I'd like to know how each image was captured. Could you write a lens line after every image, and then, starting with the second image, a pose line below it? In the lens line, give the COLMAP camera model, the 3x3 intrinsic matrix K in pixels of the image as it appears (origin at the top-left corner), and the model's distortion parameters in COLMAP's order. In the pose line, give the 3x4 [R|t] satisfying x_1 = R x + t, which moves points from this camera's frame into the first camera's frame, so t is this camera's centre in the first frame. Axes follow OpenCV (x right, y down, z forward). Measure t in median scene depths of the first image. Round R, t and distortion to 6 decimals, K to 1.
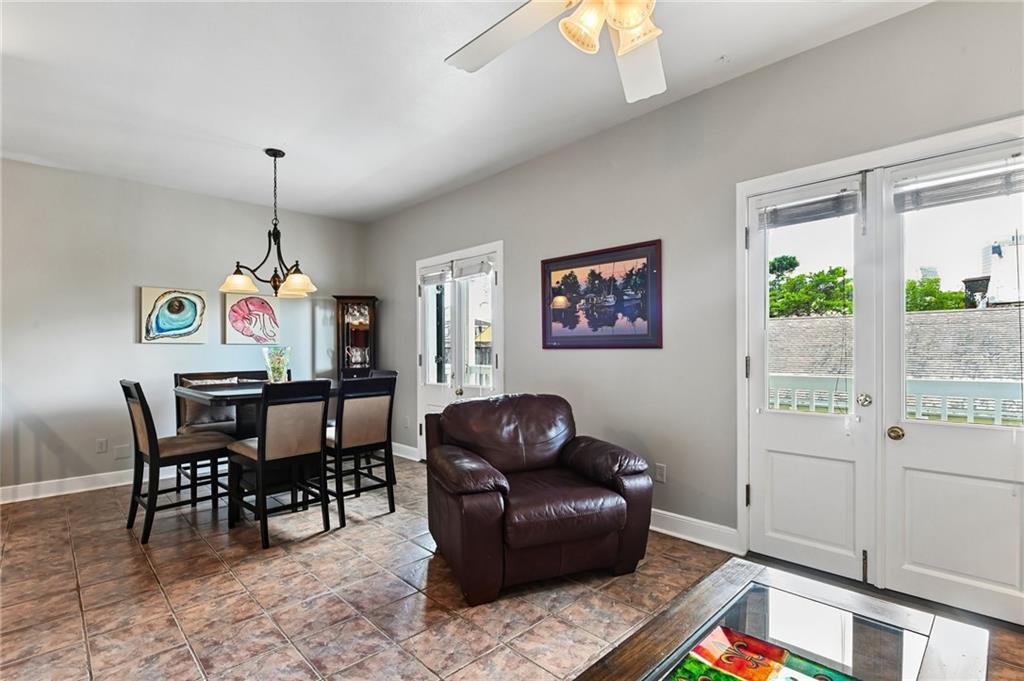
lens RADIAL K [[492.1, 0, 531.4], [0, 492.1, 348.1], [0, 0, 1]] dist [-0.004756, -0.001540]
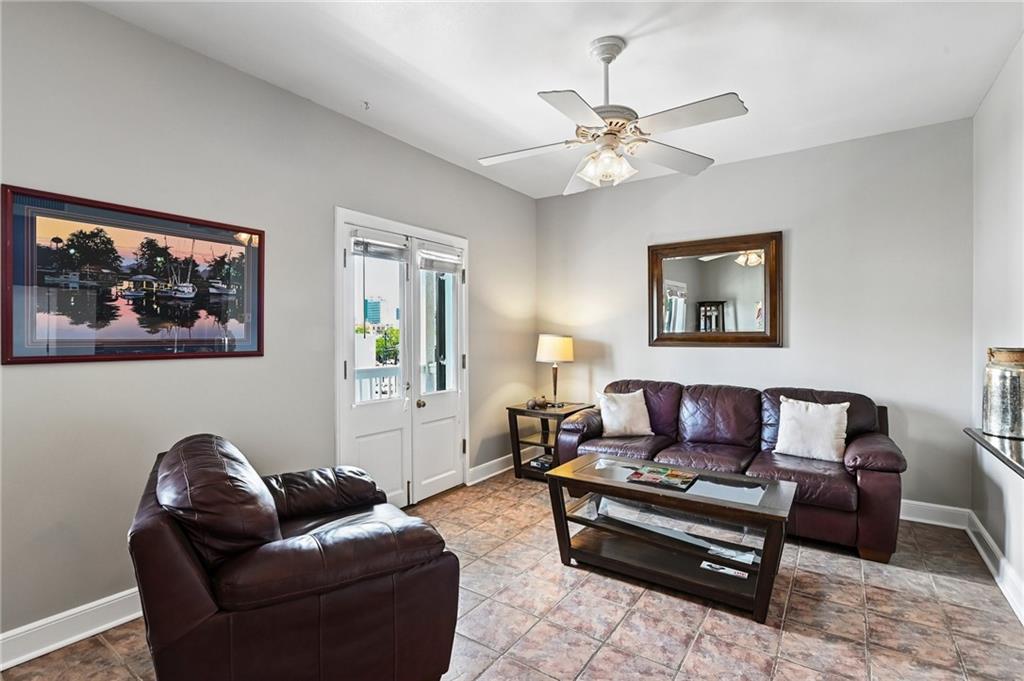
lens RADIAL K [[492.1, 0, 511.2], [0, 492.1, 340.4], [0, 0, 1]] dist [-0.004756, -0.001540]
pose [[-0.179388, -0.001621, 0.983777, -0.627450], [-0.000187, 0.999999, 0.001614, -0.027172], [-0.983778, 0.000105, -0.179388, 0.676310]]
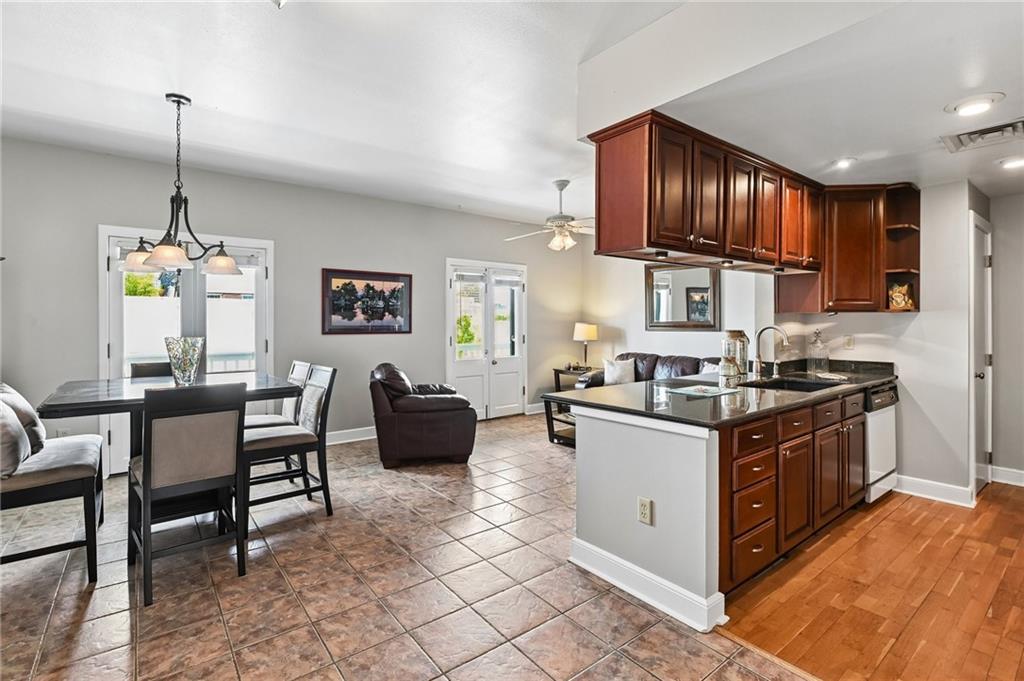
lens RADIAL K [[473.9, 0, 506.7], [0, 473.9, 323.7], [0, 0, 1]] dist [-0.001243, -0.000031]
pose [[0.118263, 0.006472, 0.992961, -1.369529], [-0.002457, 0.999978, -0.006225, -0.024340], [-0.992979, -0.001704, 0.118276, 0.404664]]
